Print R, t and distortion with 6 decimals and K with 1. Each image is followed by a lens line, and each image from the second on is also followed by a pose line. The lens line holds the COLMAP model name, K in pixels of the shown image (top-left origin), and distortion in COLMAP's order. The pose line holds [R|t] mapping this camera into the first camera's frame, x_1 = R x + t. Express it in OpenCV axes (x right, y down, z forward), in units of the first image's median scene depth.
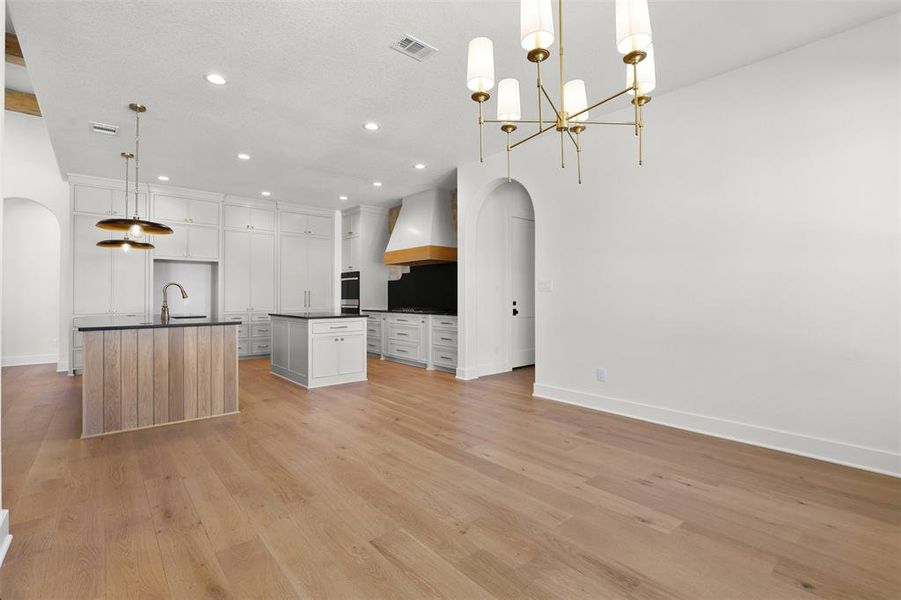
lens RADIAL K [[412.9, 0, 454.6], [0, 412.9, 298.9], [0, 0, 1]] dist [-0.012938, 0.000532]
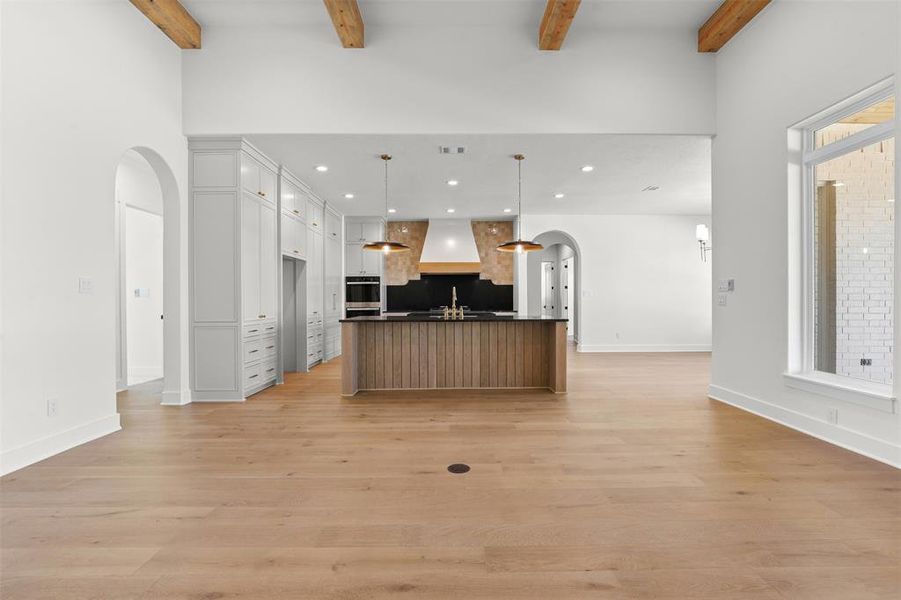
lens RADIAL K [[412.9, 0, 454.6], [0, 412.9, 298.9], [0, 0, 1]] dist [-0.012938, 0.000532]
pose [[0.652965, -0.001253, 0.757387, -1.047623], [0.006953, 0.999966, -0.004340, -0.002266], [-0.757356, 0.008100, 0.652951, 0.164660]]
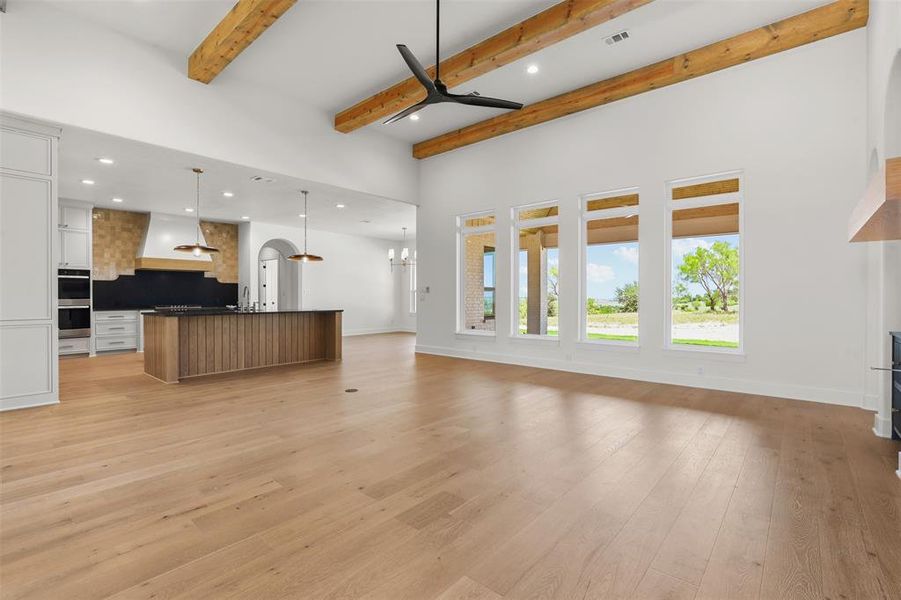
lens RADIAL K [[412.9, 0, 454.6], [0, 412.9, 298.9], [0, 0, 1]] dist [-0.012938, 0.000532]
pose [[-0.140303, -0.005837, 0.990091, -1.459288], [0.003650, 0.999973, 0.006413, -0.003362], [-0.990102, 0.004514, -0.140278, 0.336988]]
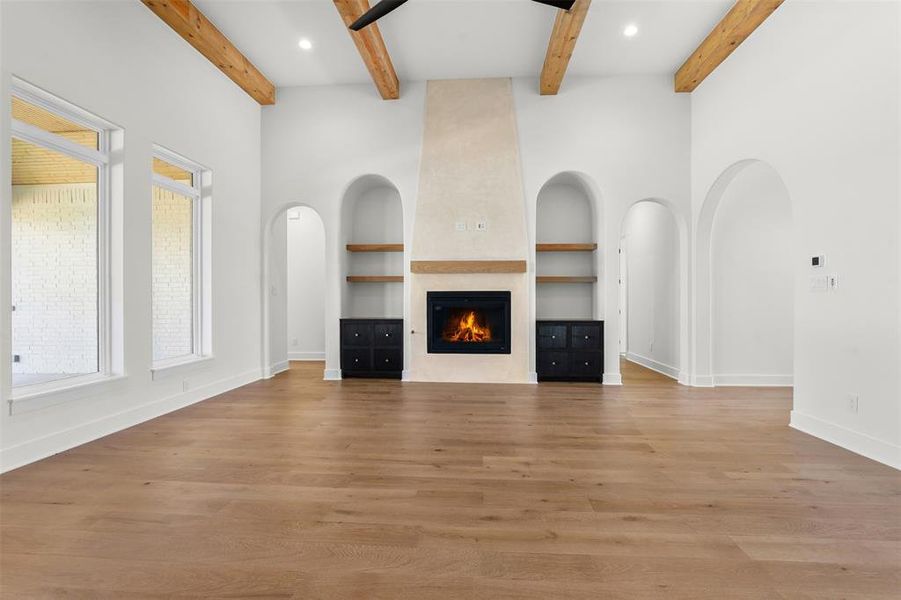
lens RADIAL K [[412.9, 0, 454.6], [0, 412.9, 298.9], [0, 0, 1]] dist [-0.012938, 0.000532]
pose [[-0.708914, 0.001934, -0.705292, -0.672887], [-0.000949, 0.999993, 0.003696, -0.004882], [0.705294, 0.003290, -0.708907, 0.521951]]
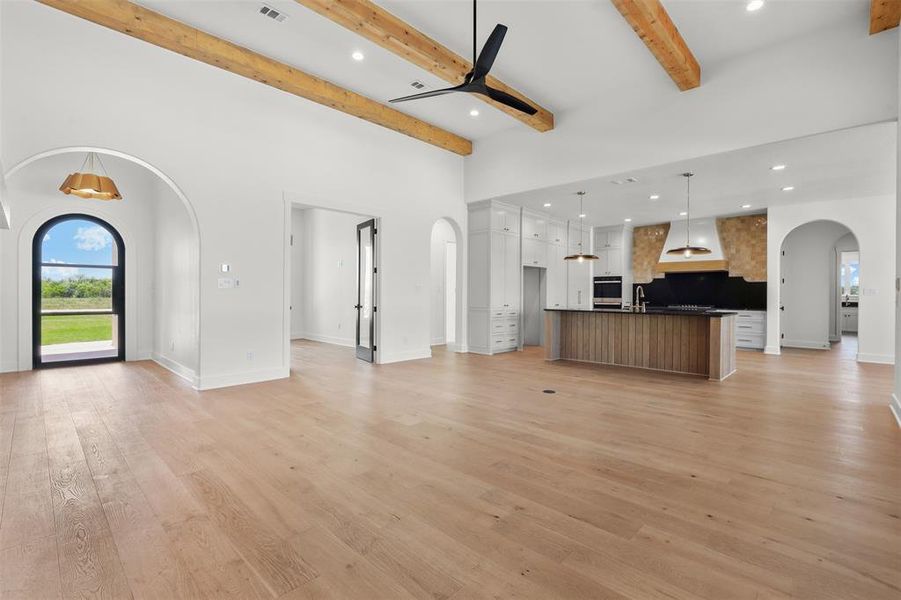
lens RADIAL K [[412.9, 0, 454.6], [0, 412.9, 298.9], [0, 0, 1]] dist [-0.012938, 0.000532]
pose [[0.995793, 0.005465, 0.091473, -0.974825], [-0.006185, 0.999952, 0.007583, -0.003864], [-0.091427, -0.008117, 0.995779, -0.246493]]
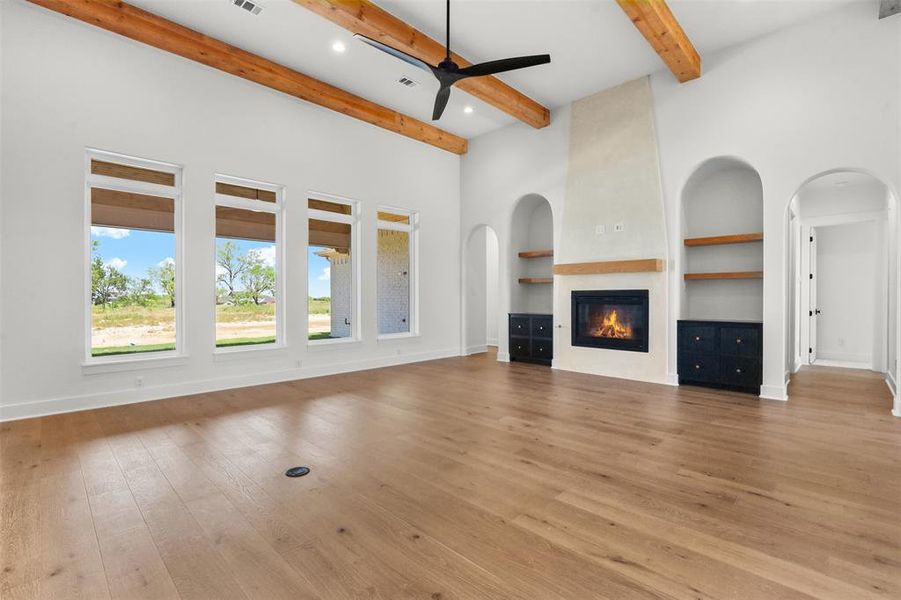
lens RADIAL K [[412.9, 0, 454.6], [0, 412.9, 298.9], [0, 0, 1]] dist [-0.012938, 0.000532]
pose [[-0.996678, 0.000175, -0.081437, -0.868339], [-0.000389, 0.999976, 0.006903, -0.004626], [0.081436, 0.006912, -0.996655, 0.785893]]
